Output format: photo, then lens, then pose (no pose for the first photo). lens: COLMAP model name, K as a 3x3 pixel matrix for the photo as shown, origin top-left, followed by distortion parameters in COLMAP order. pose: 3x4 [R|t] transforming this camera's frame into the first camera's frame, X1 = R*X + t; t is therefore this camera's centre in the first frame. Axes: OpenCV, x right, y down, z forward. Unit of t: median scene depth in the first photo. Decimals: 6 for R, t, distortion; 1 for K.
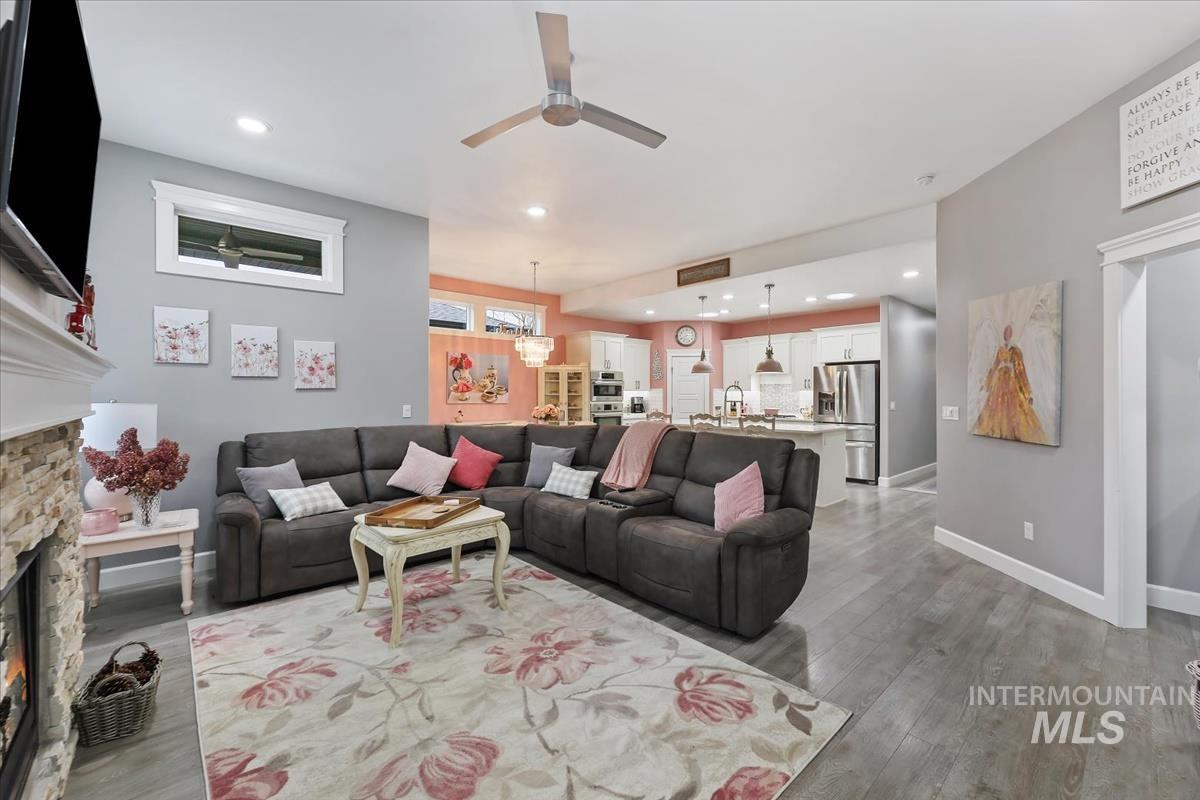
lens RADIAL K [[489.7, 0, 605.3], [0, 489.7, 394.6], [0, 0, 1]] dist [0.000756, 0.000037]
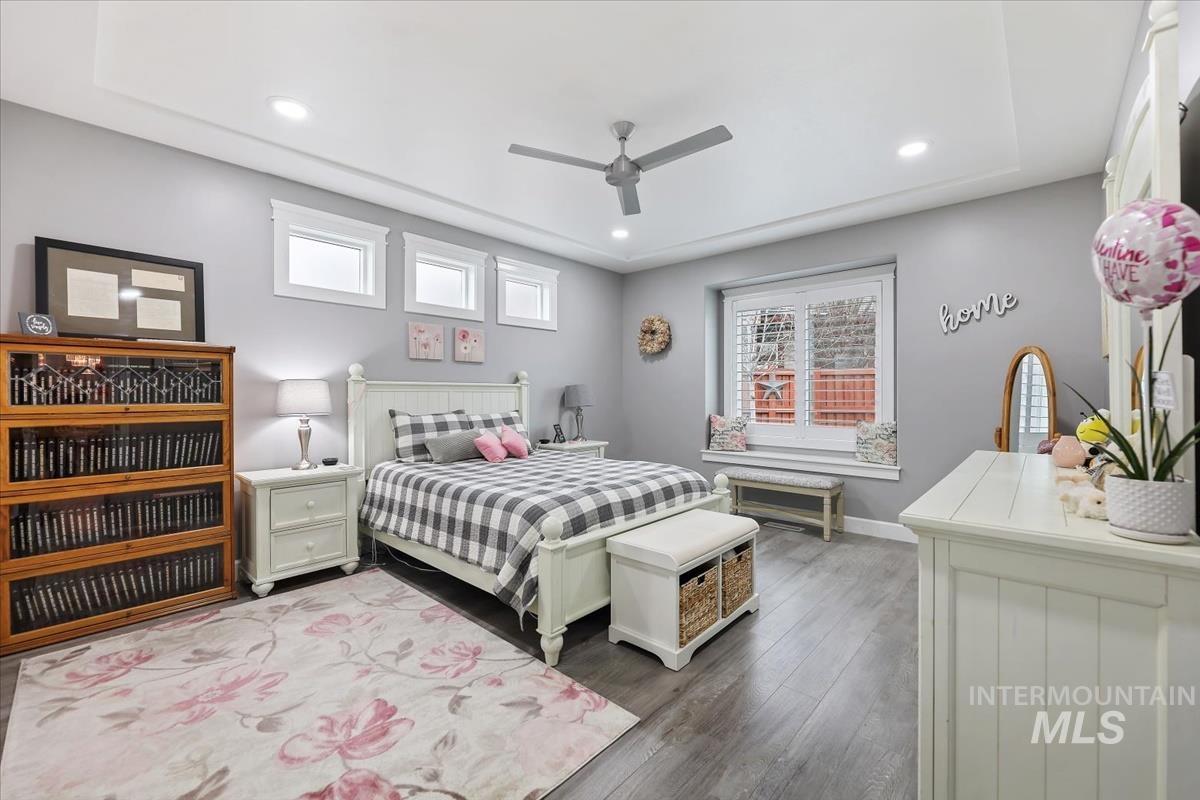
lens RADIAL K [[489.7, 0, 605.3], [0, 489.7, 394.6], [0, 0, 1]] dist [0.000756, 0.000037]
pose [[-0.995414, -0.000394, -0.095656, -0.474377], [-0.000578, 0.999998, 0.001902, -0.052364], [0.095655, 0.001948, -0.995413, 1.199277]]
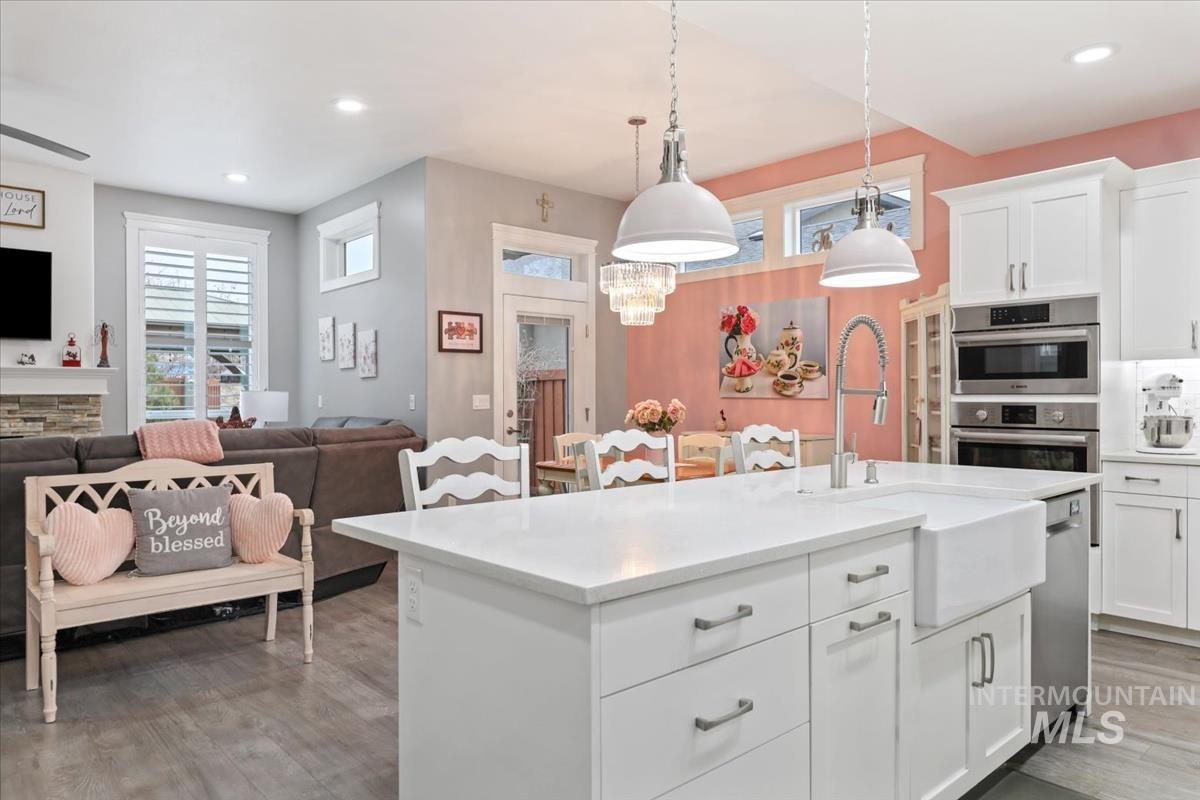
lens RADIAL K [[786.5, 0, 606.4], [0, 786.5, 394.4], [0, 0, 1]] dist [0.000987, -0.001645]
pose [[-0.000322, -0.000148, -1.000000, 1.003974], [0.003806, 0.999993, -0.000149, 0.024090], [0.999993, -0.003806, -0.000321, 1.448725]]
